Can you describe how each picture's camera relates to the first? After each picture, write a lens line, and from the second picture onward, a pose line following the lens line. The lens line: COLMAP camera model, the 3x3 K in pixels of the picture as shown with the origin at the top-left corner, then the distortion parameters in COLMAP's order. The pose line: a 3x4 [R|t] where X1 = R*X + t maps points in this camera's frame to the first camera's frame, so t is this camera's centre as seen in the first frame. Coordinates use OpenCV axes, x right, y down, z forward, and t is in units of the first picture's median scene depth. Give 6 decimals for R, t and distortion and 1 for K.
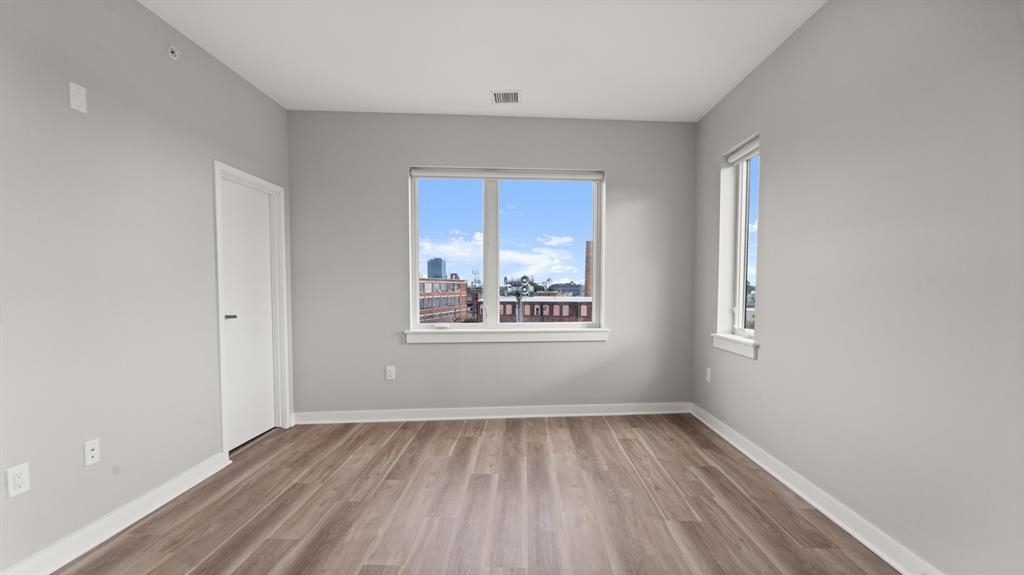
lens RADIAL K [[433.7, 0, 503.2], [0, 433.7, 299.5], [0, 0, 1]] dist [0.003056, 0.000576]
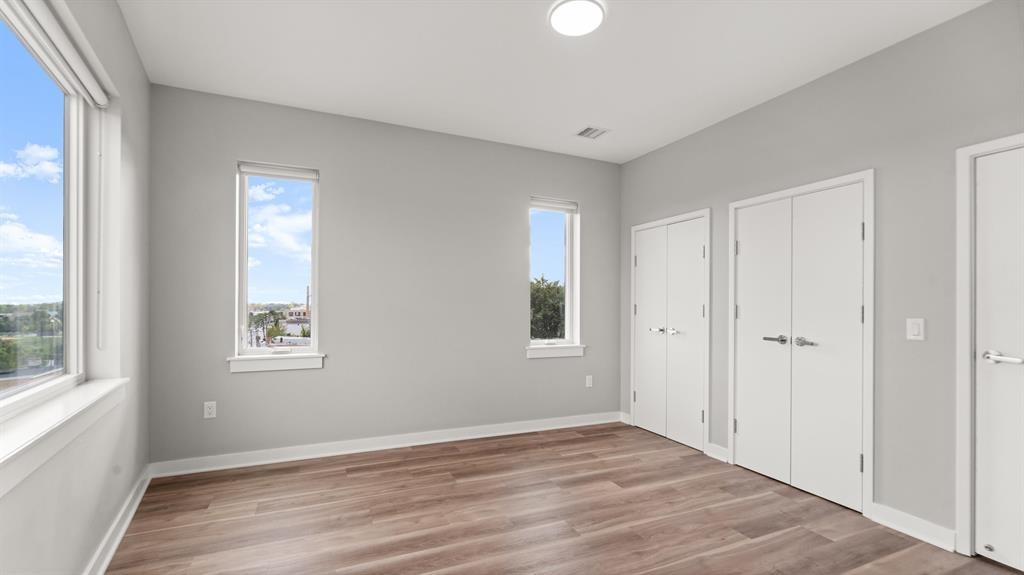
lens RADIAL K [[433.7, 0, 506.4], [0, 433.7, 293.0], [0, 0, 1]] dist [0.003056, 0.000576]
pose [[-0.438509, 0.005755, 0.898708, -0.561845], [0.013569, 0.999908, 0.000217, -0.046359], [-0.898624, 0.012290, -0.438547, 0.901257]]
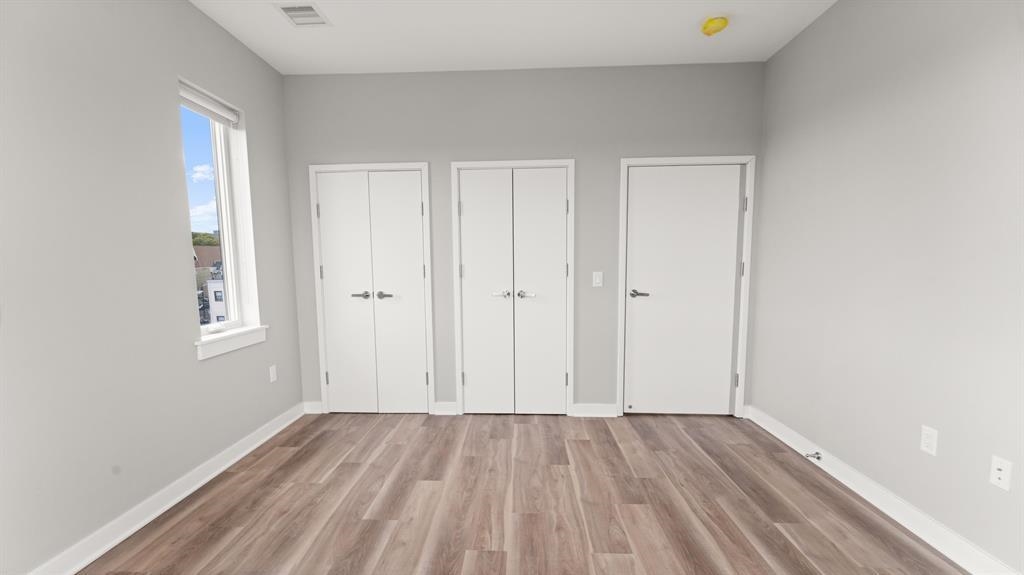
lens RADIAL K [[433.7, 0, 499.8], [0, 433.7, 294.5], [0, 0, 1]] dist [0.003056, 0.000576]
pose [[-0.999931, -0.005446, 0.010397, -0.018706], [-0.004286, 0.994085, 0.108520, -0.052088], [-0.010926, 0.108468, -0.994040, 1.016468]]
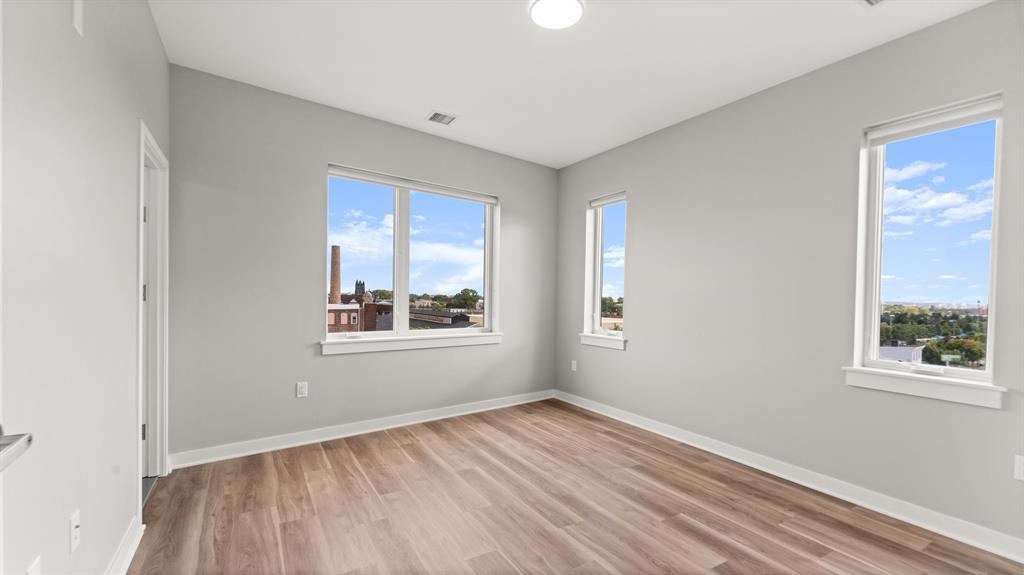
lens RADIAL K [[433.7, 0, 506.1], [0, 433.7, 295.6], [0, 0, 1]] dist [0.003056, 0.000576]
pose [[0.834142, 0.017439, 0.551274, -0.439053], [-0.003057, 0.999631, -0.026996, -0.000337], [-0.551541, 0.020833, 0.833888, 0.029013]]
